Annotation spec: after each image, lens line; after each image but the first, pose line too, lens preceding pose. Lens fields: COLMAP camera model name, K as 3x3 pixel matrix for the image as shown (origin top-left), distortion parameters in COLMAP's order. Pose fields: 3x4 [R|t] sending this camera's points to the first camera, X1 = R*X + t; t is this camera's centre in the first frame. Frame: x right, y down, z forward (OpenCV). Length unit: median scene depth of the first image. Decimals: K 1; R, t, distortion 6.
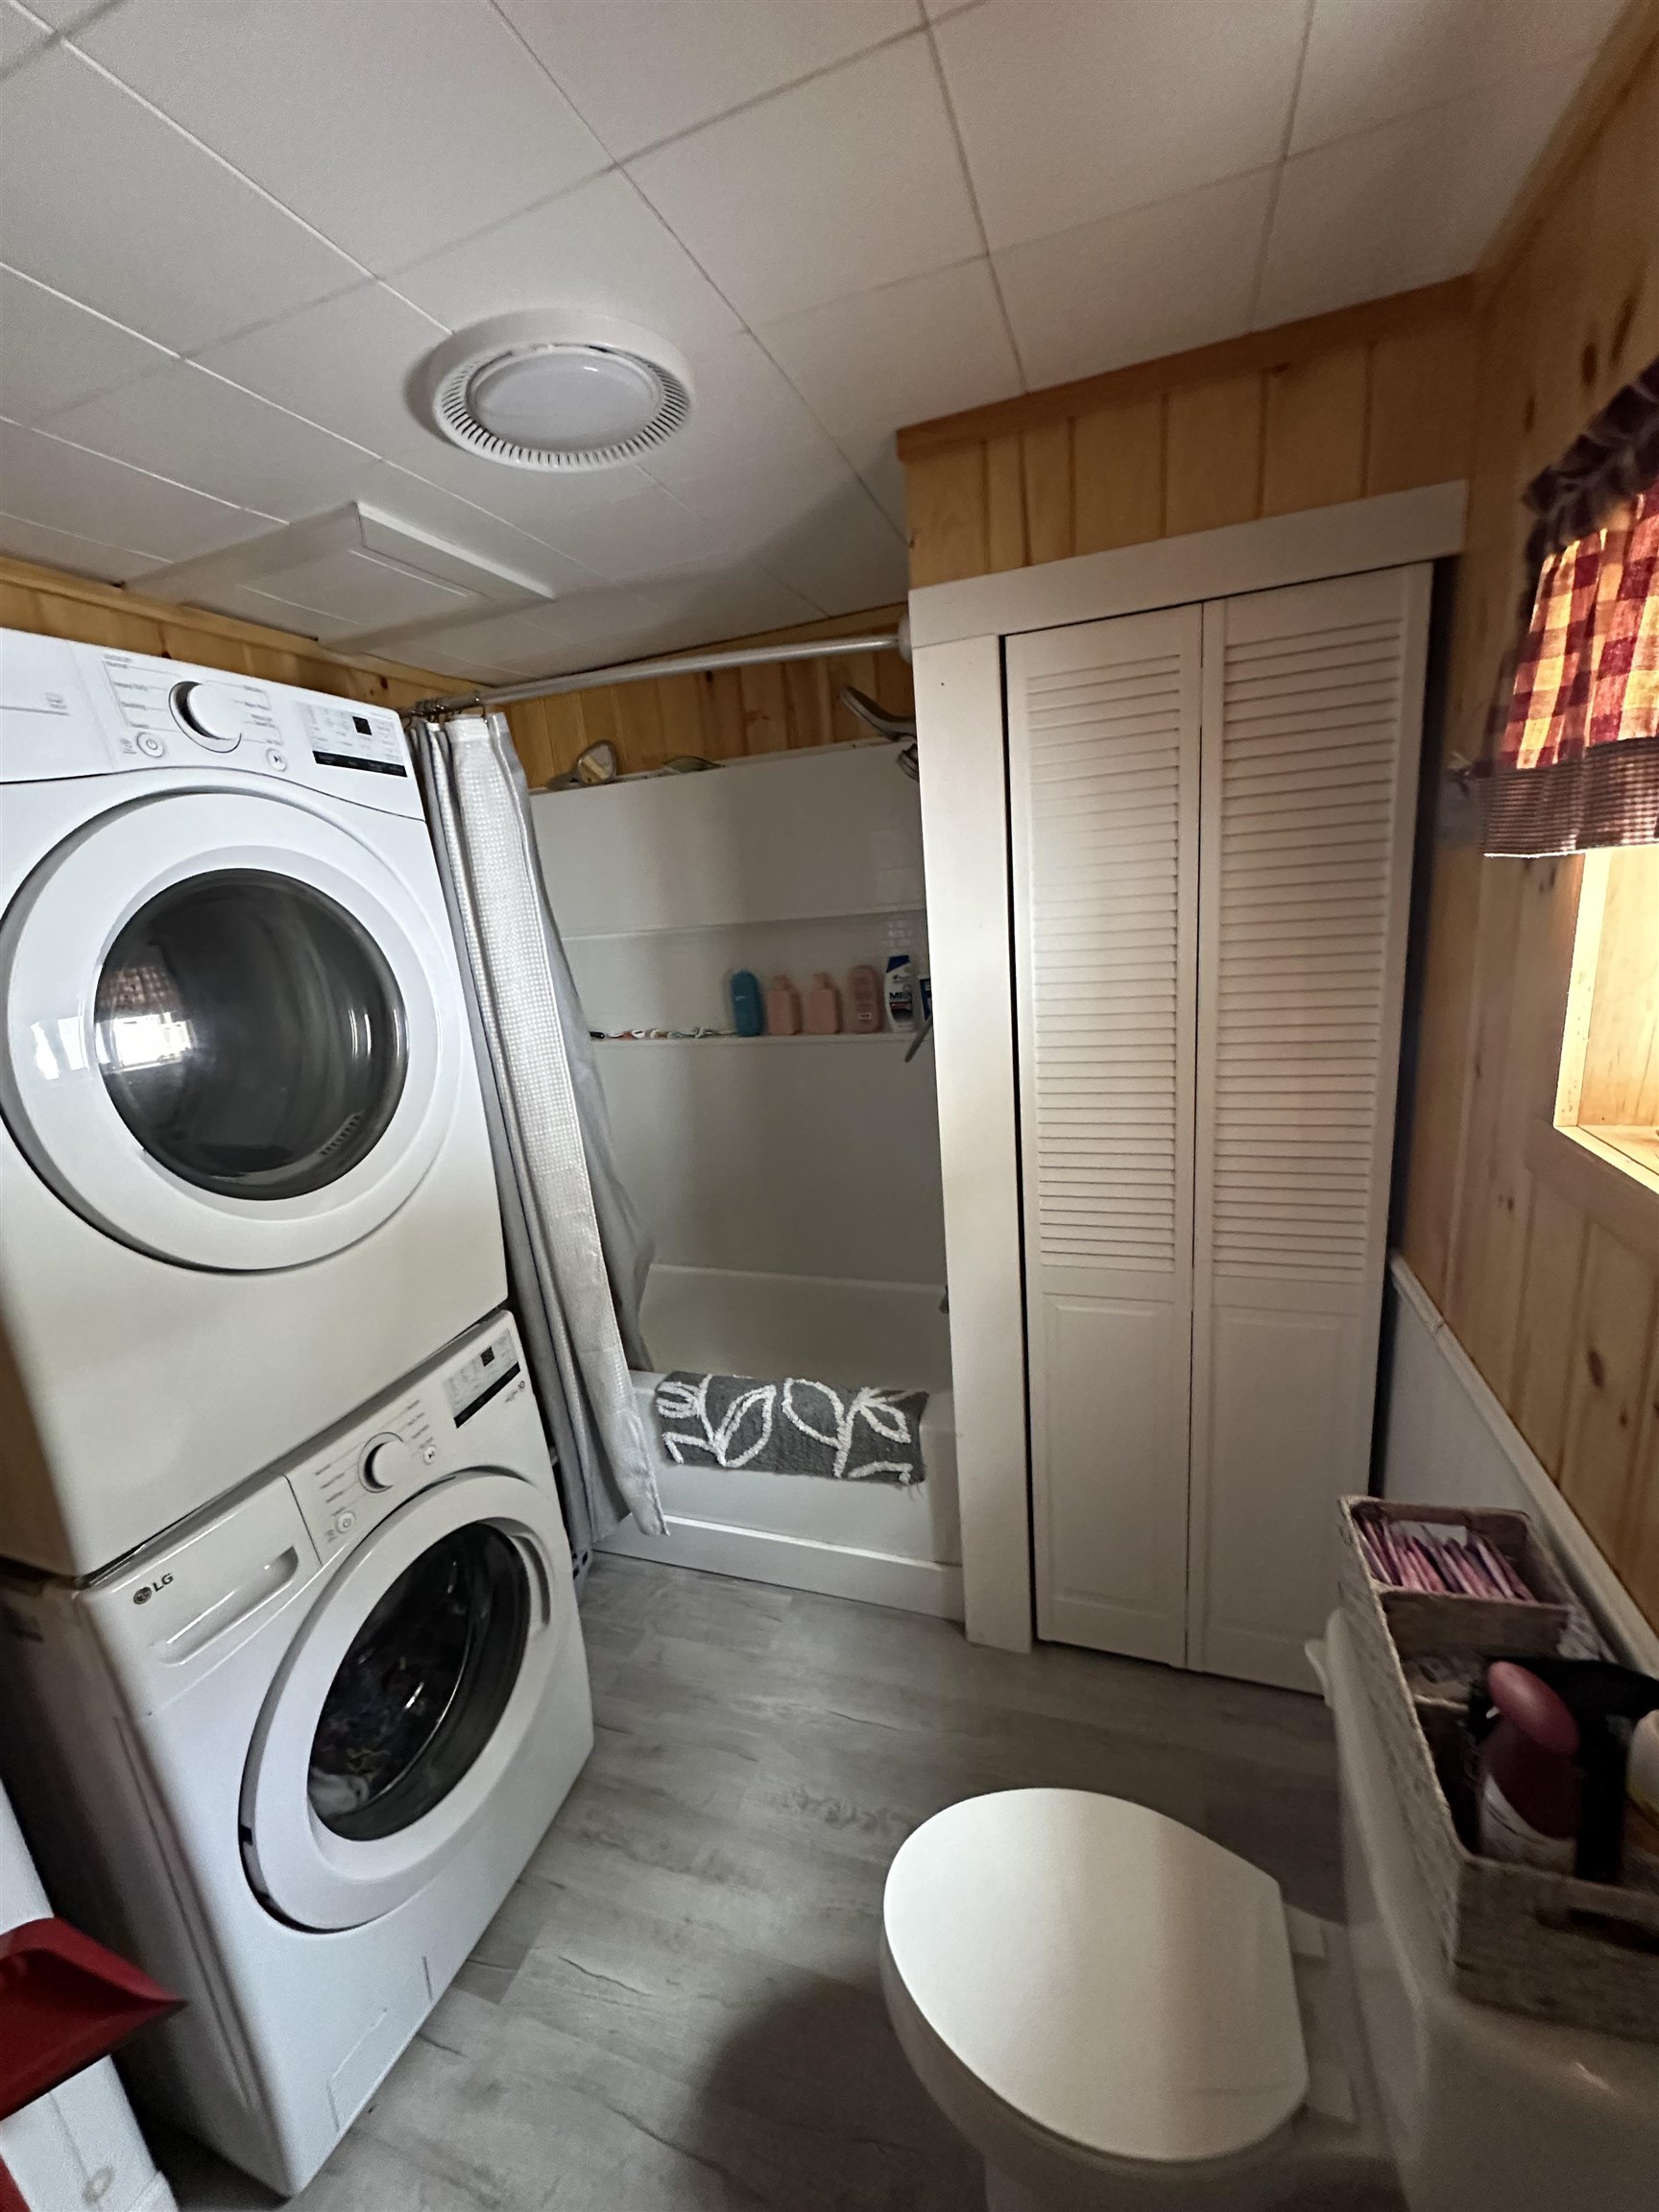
lens RADIAL K [[876.2, 0, 829.5], [0, 876.2, 1106.0], [0, 0, 1]] dist [-0.002132, -0.000350]
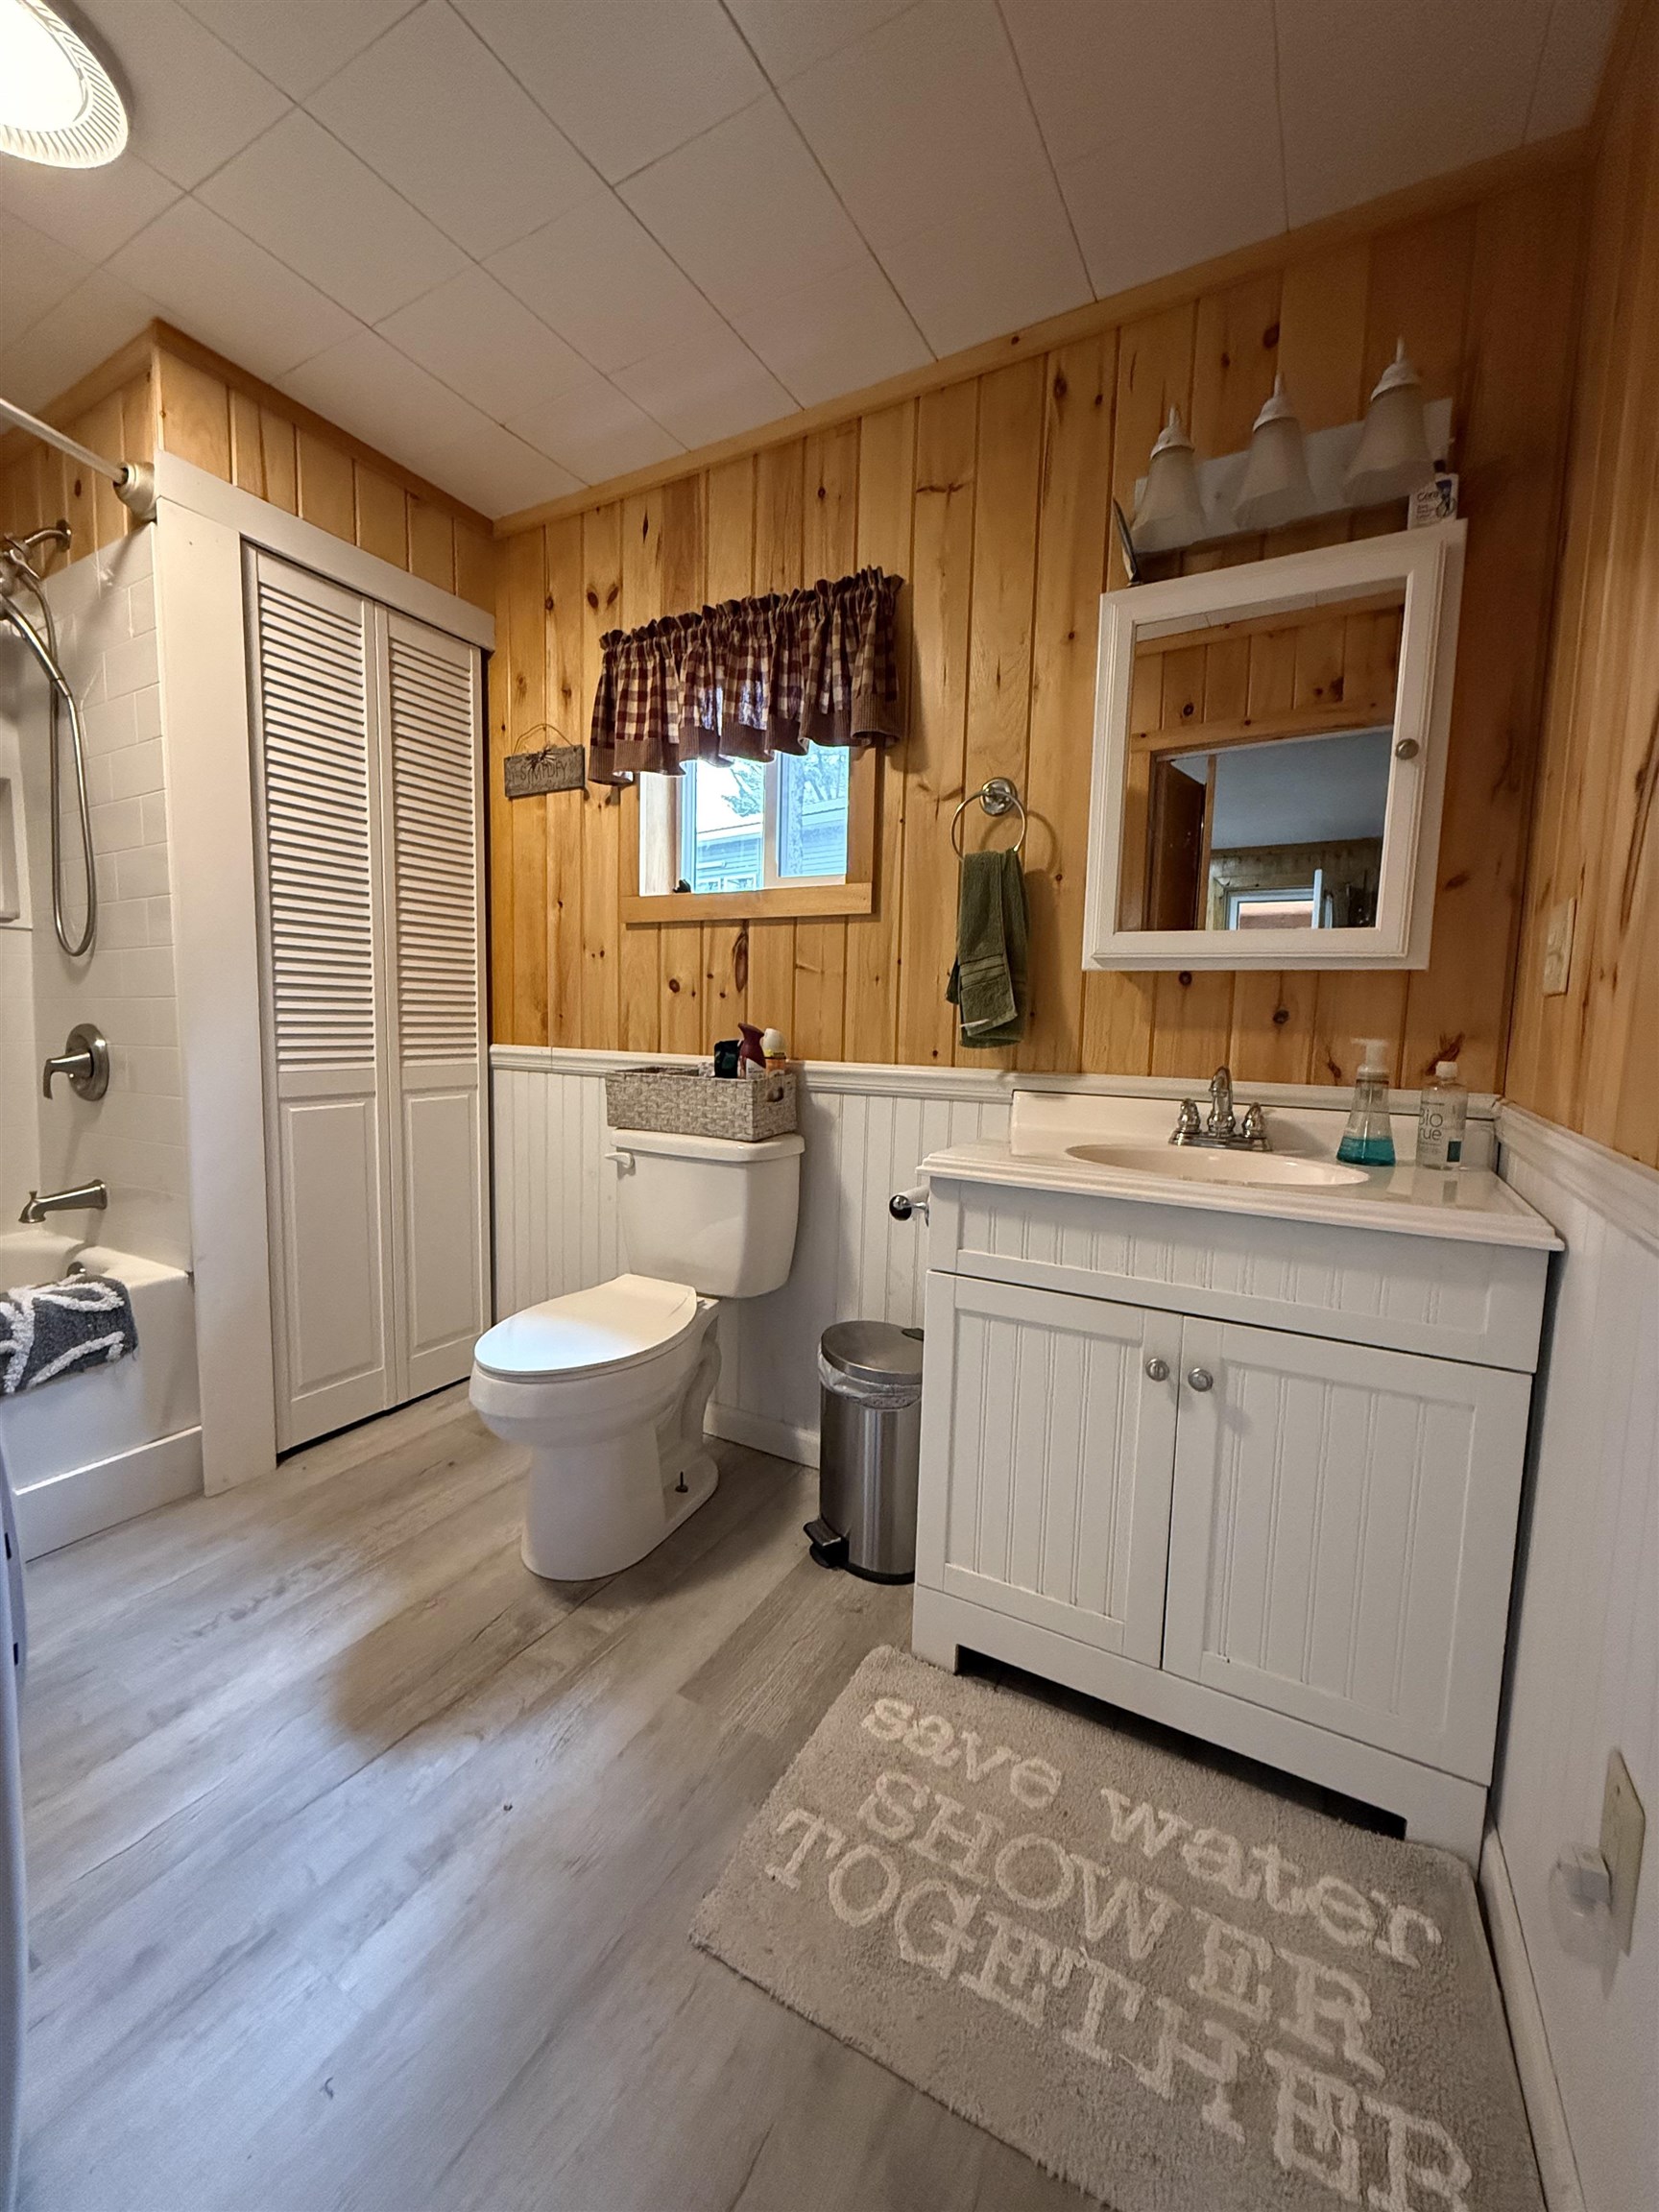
lens RADIAL K [[879.5, 0, 829.5], [0, 879.5, 1106.0], [0, 0, 1]] dist [-0.001313, 0.000413]
pose [[0.172257, -0.008869, 0.985012, -0.880785], [0.197517, 0.979962, -0.025718, 0.452794], [-0.965046, 0.198986, 0.170557, 0.117313]]
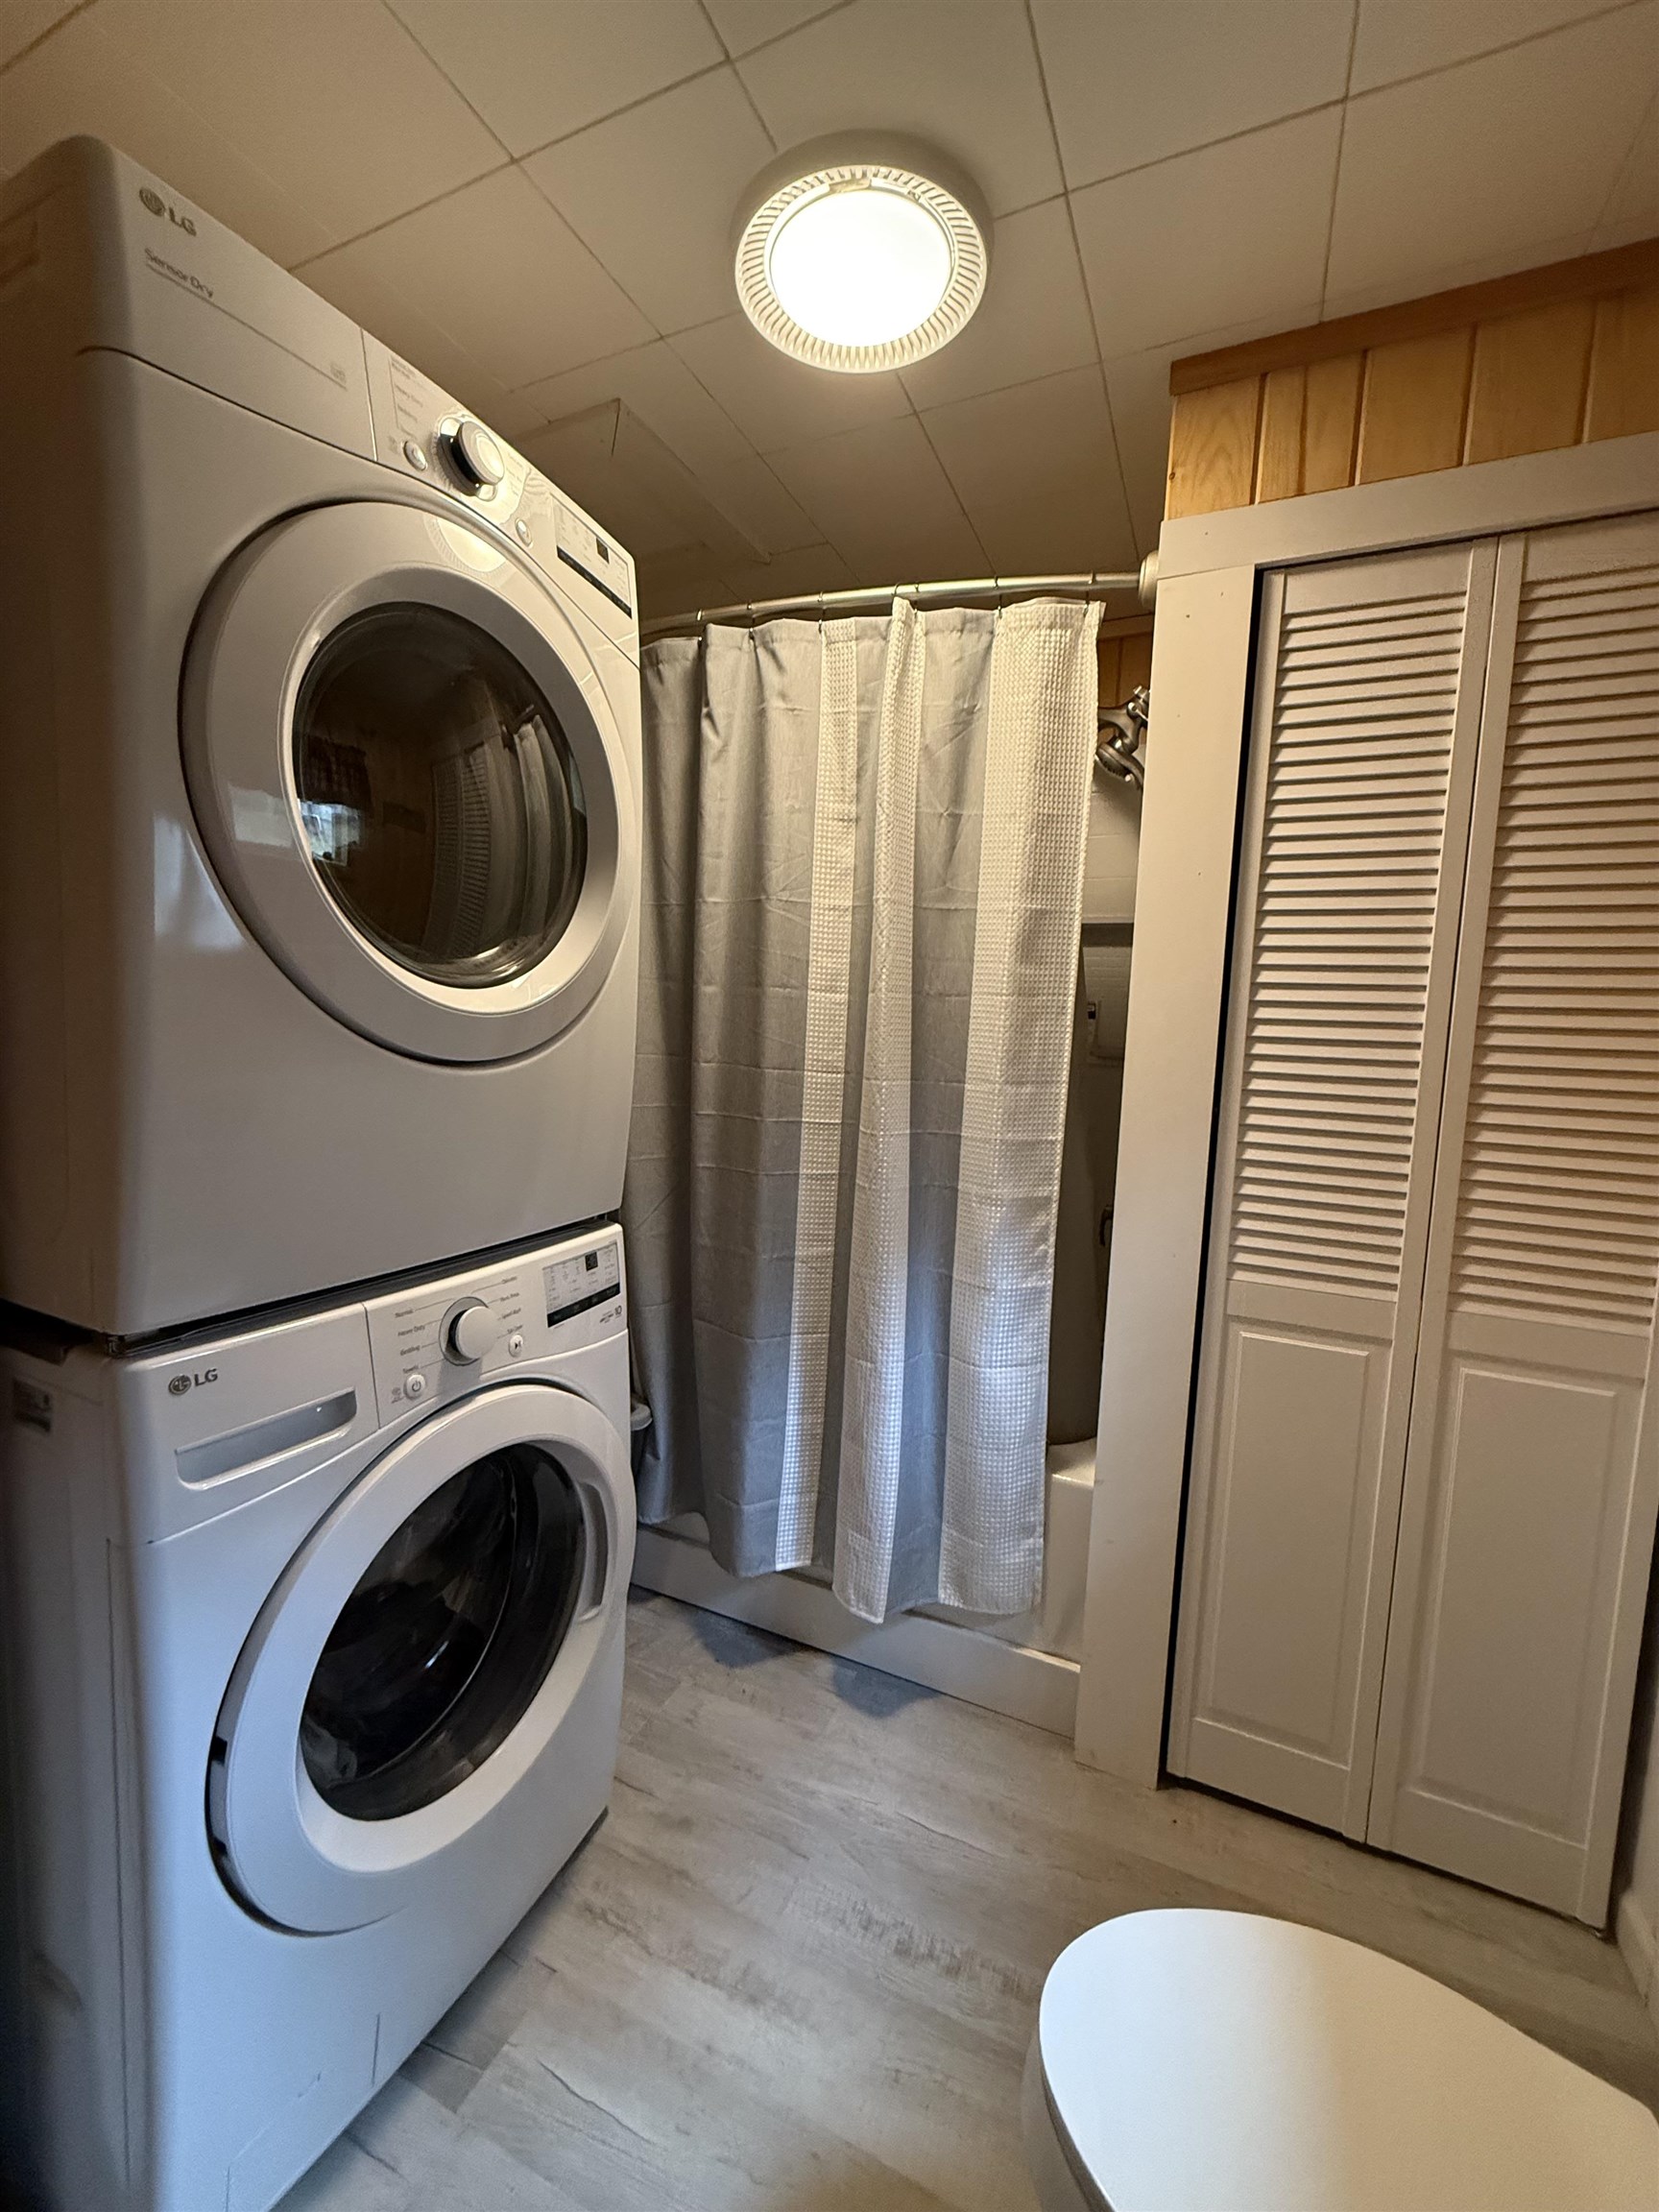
lens RADIAL K [[879.5, 0, 829.5], [0, 879.5, 1106.0], [0, 0, 1]] dist [-0.001313, 0.000413]
pose [[0.988004, 0.132773, -0.078861, -0.105287], [-0.143088, 0.979162, -0.144108, 0.220207], [0.058084, 0.153663, 0.986415, 0.125300]]
